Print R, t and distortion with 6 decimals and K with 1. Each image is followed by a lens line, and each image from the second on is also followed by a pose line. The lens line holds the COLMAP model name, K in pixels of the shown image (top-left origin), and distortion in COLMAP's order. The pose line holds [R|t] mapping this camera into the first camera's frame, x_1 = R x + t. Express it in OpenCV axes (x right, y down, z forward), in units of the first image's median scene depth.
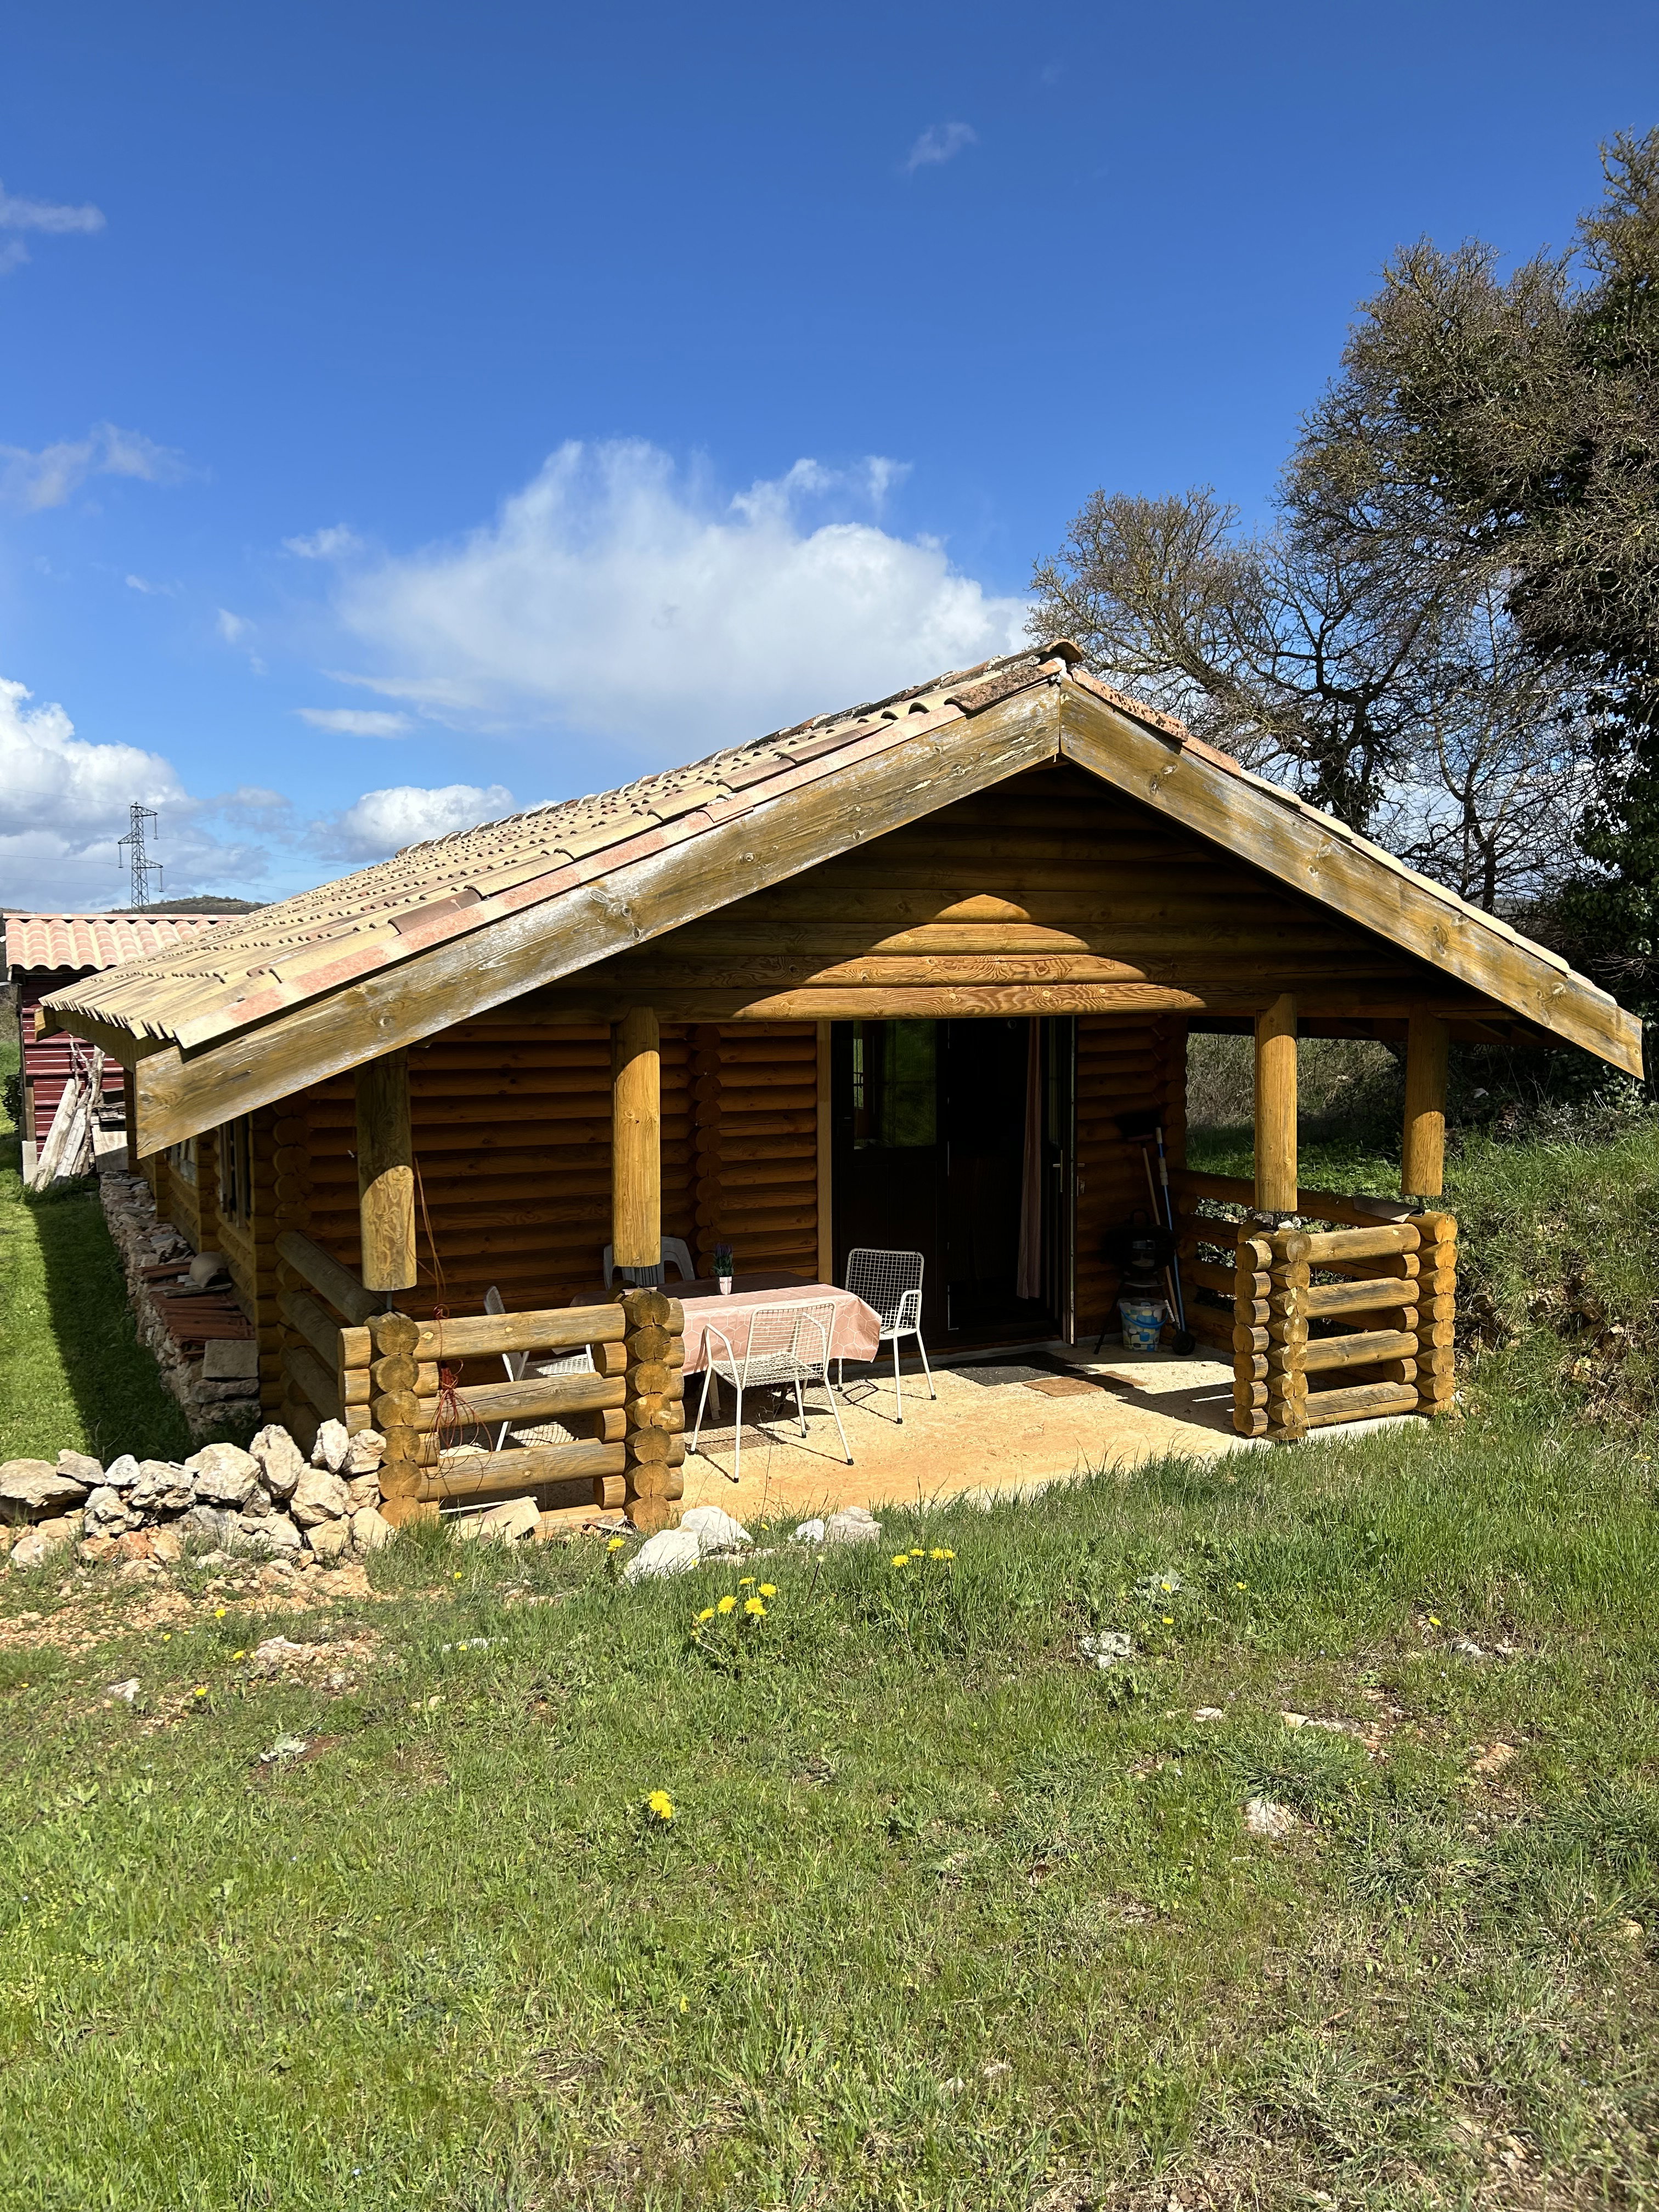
lens RADIAL K [[1673.2, 0, 829.3], [0, 1673.2, 1106.8], [0, 0, 1]] dist [0.046893, -0.047647]
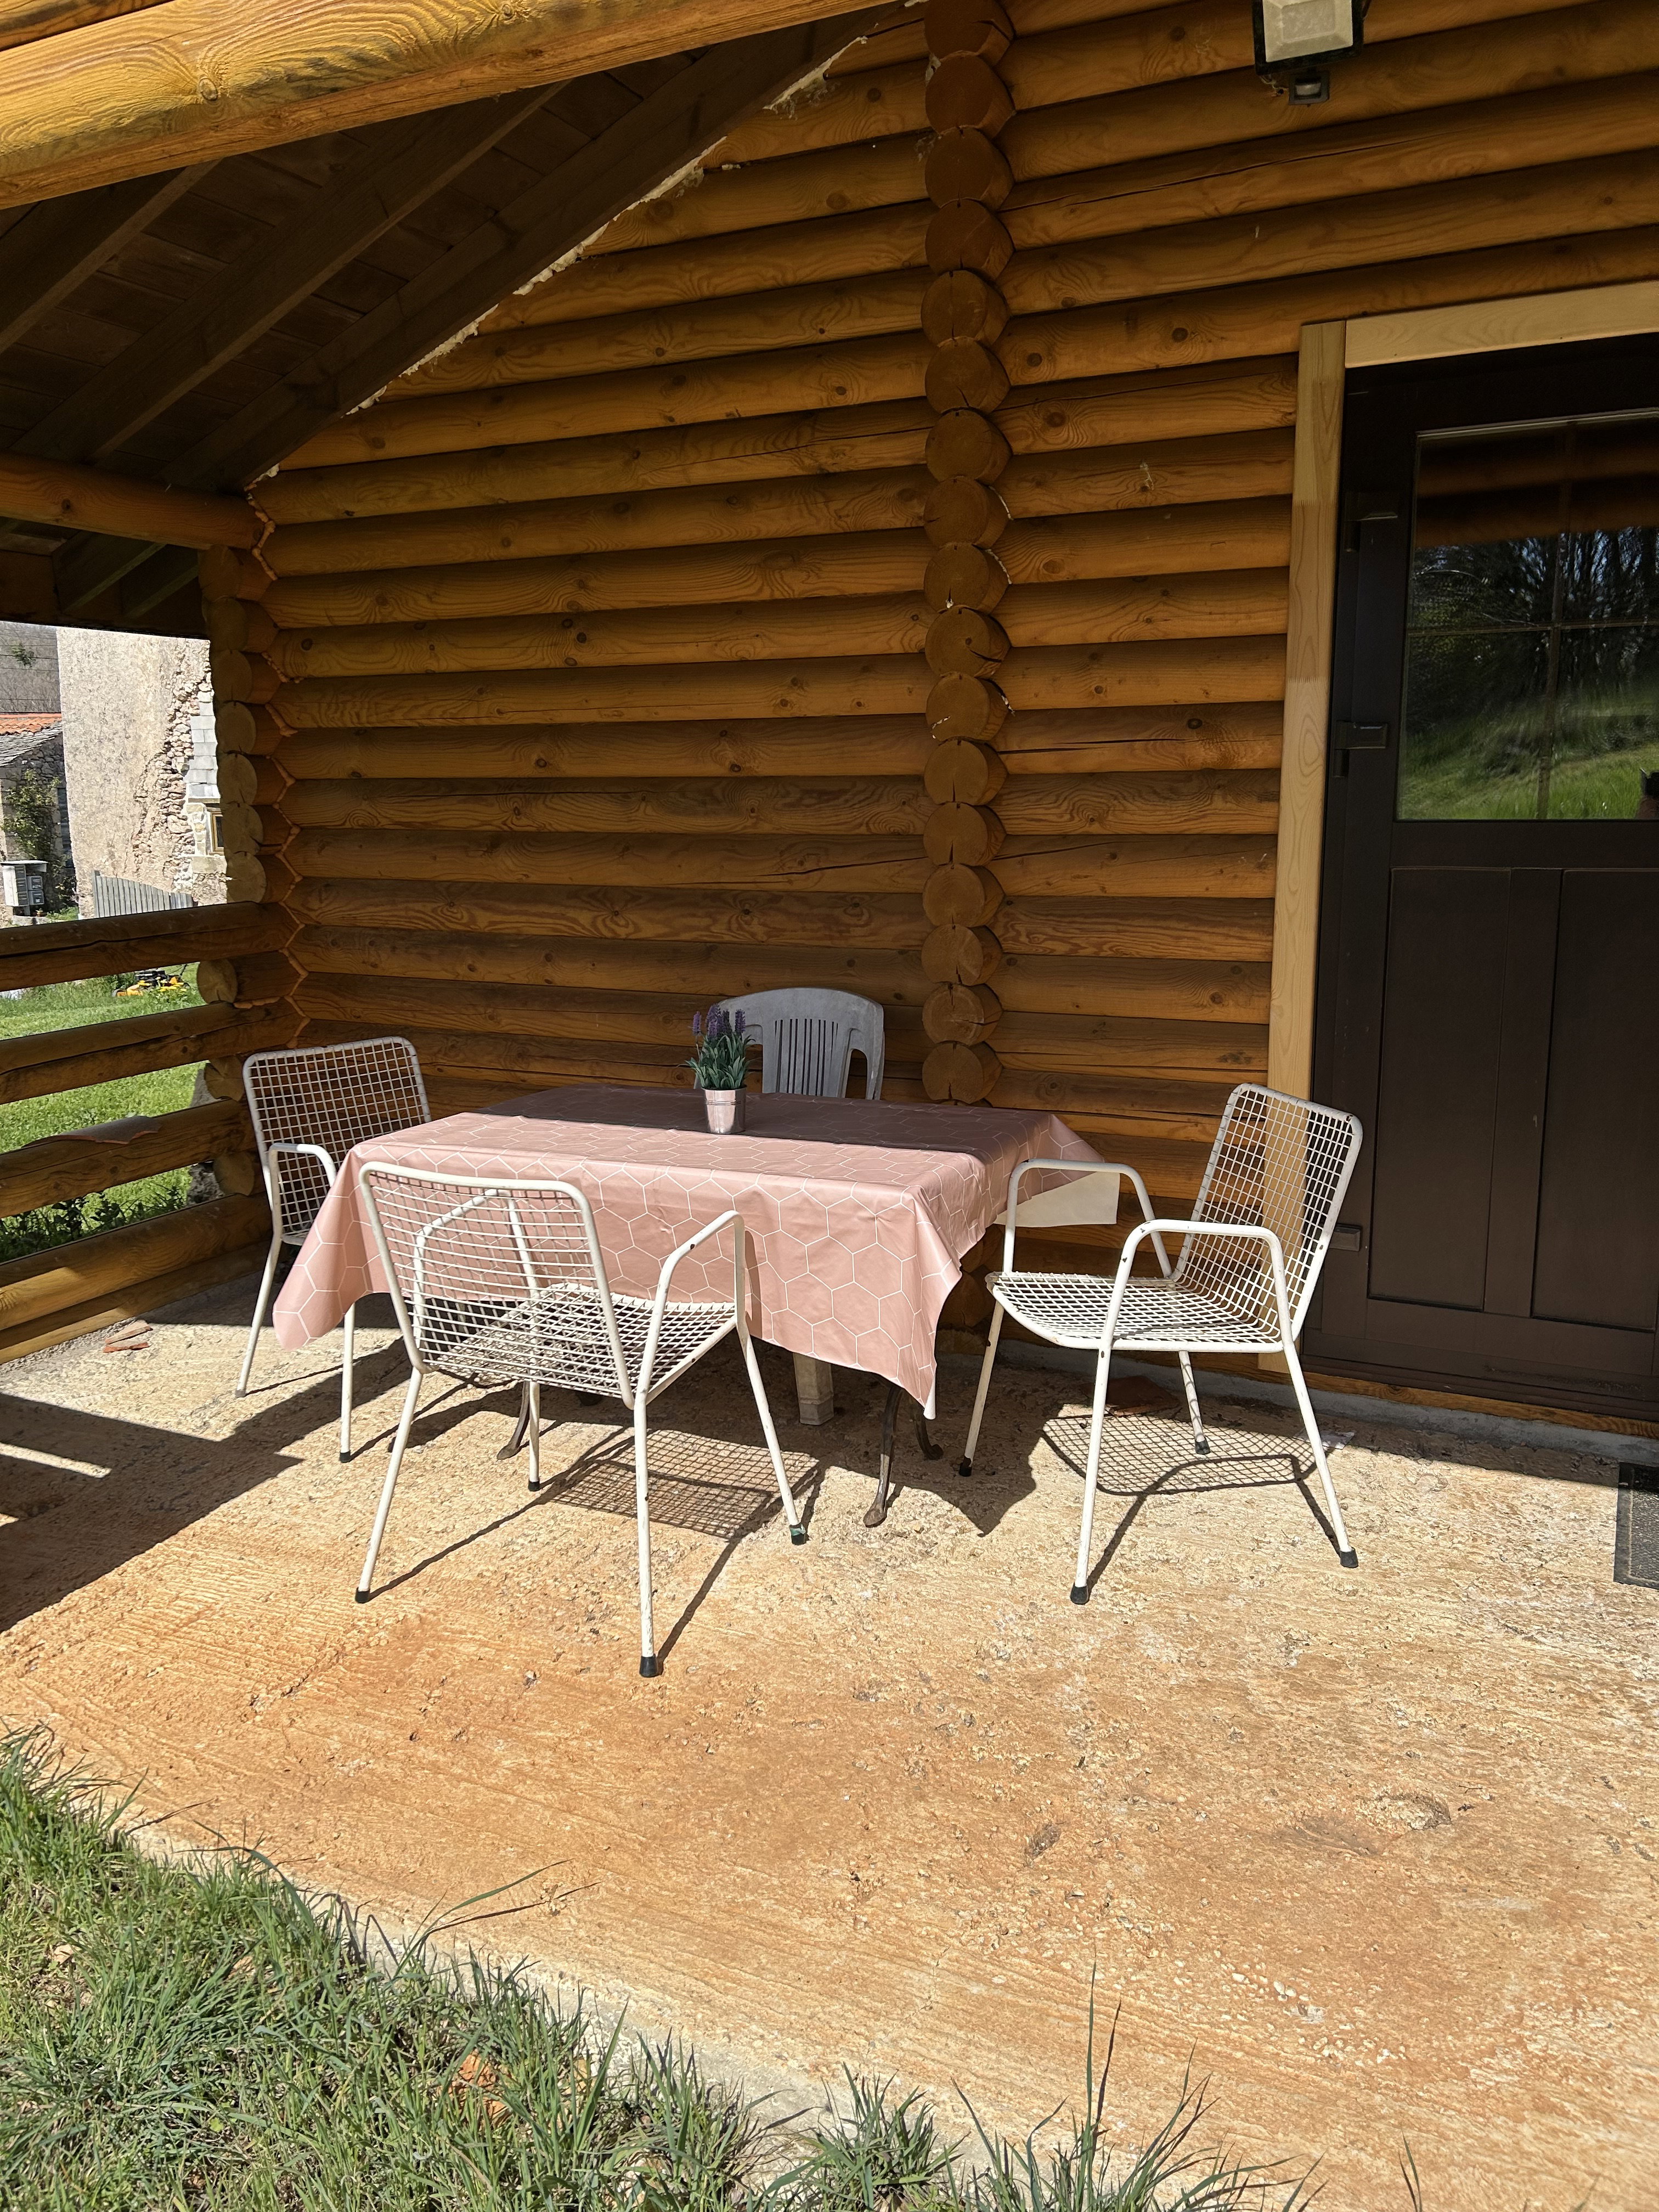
lens RADIAL K [[1673.2, 0, 828.2], [0, 1673.2, 1105.6], [0, 0, 1]] dist [0.046893, -0.047647]
pose [[0.611596, 0.145189, -0.777735, 0.256819], [-0.057051, 0.988552, 0.139681, 0.047163], [0.789111, -0.041058, 0.612877, 0.755881]]
